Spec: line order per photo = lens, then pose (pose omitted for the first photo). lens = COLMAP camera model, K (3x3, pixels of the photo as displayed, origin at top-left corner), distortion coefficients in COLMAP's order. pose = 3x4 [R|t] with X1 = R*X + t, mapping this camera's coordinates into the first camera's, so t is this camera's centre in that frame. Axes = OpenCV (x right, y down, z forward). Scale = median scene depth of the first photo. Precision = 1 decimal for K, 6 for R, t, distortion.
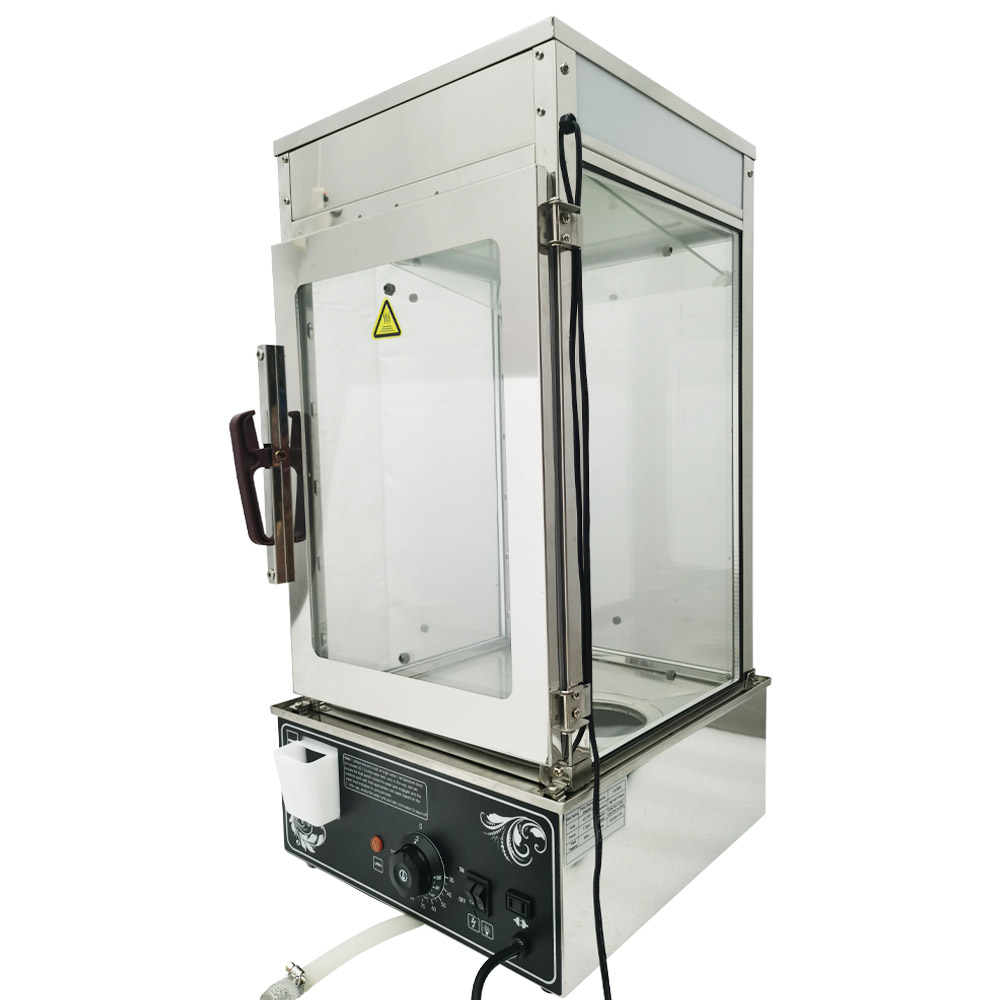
lens RADIAL K [[877.3, 0, 500.0], [0, 877.3, 500.0], [0, 0, 1]] dist [-0.015392, -0.000509]
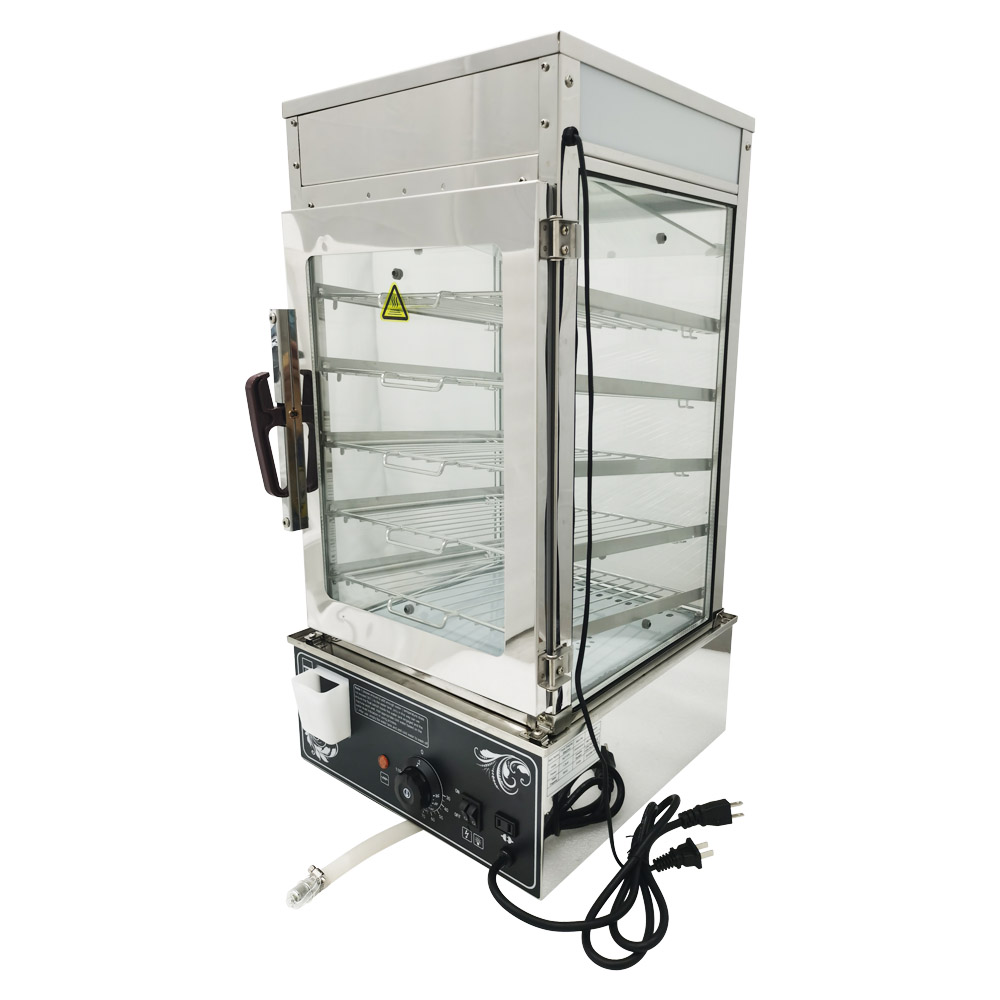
lens RADIAL K [[864.4, 0, 500.0], [0, 864.4, 500.0], [0, 0, 1]] dist [-0.010888, -0.009795]
pose [[0.999729, 0.021479, 0.008922, -0.005205], [-0.022607, 0.987542, 0.155722, -0.126427], [-0.005466, -0.155882, 0.987761, -0.067395]]
